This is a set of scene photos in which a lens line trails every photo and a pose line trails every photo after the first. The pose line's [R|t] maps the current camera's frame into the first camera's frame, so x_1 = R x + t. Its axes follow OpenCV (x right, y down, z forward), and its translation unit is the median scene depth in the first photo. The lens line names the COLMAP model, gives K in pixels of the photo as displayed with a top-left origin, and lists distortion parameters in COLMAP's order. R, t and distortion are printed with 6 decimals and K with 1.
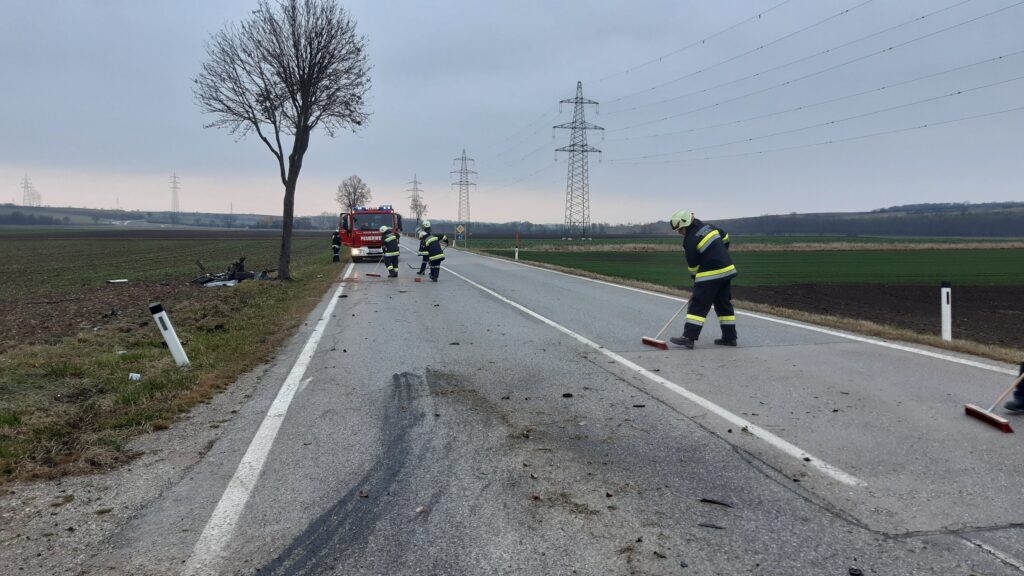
lens RADIAL K [[814.8, 0, 512.0], [0, 814.8, 288.0], [0, 0, 1]] dist [0.100664, -0.200120]
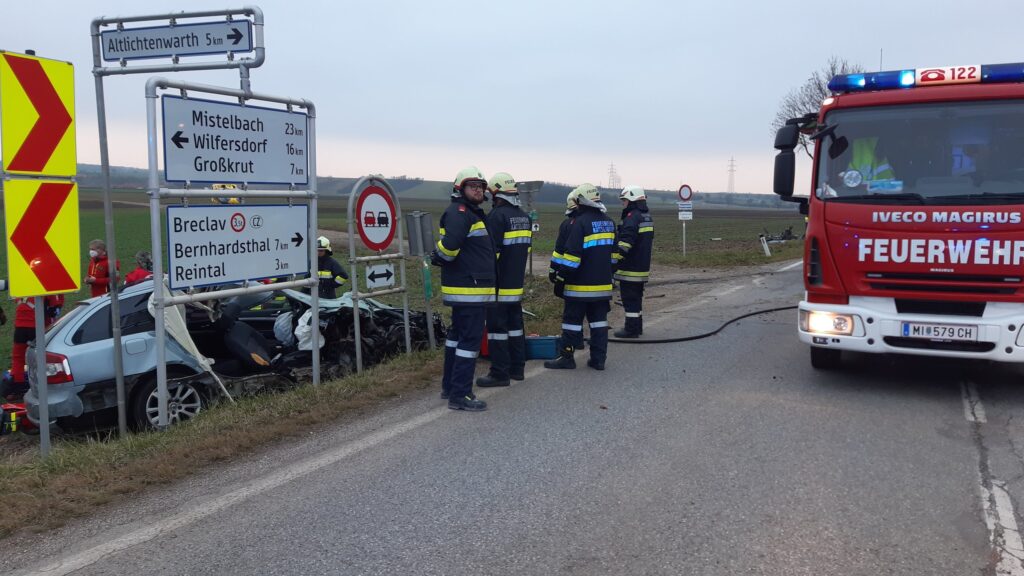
lens RADIAL K [[819.6, 0, 512.0], [0, 819.6, 288.0], [0, 0, 1]] dist [0.005439, -0.001117]
pose [[0.800409, 0.070724, -0.595267, 0.024954], [-0.056601, 0.997496, 0.042407, 0.005677], [0.596776, -0.000250, 0.802408, -0.077137]]
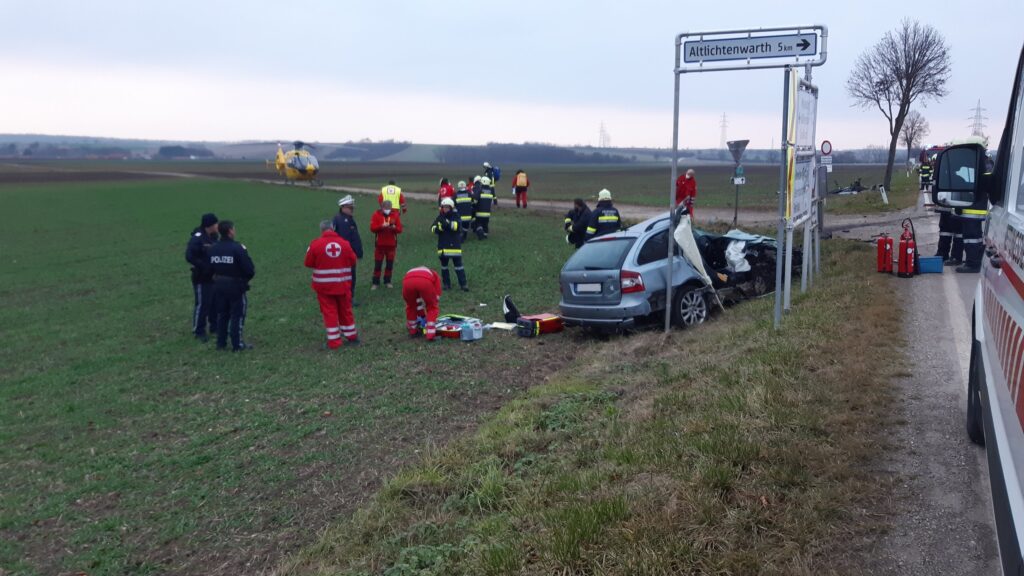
lens RADIAL K [[814.8, 0, 512.0], [0, 814.8, 288.0], [0, 0, 1]] dist [0.100664, -0.200120]
pose [[0.811278, 0.077591, -0.579488, 0.012386], [-0.032393, 0.995598, 0.087956, 0.007802], [0.583762, -0.052586, 0.810220, -0.103742]]
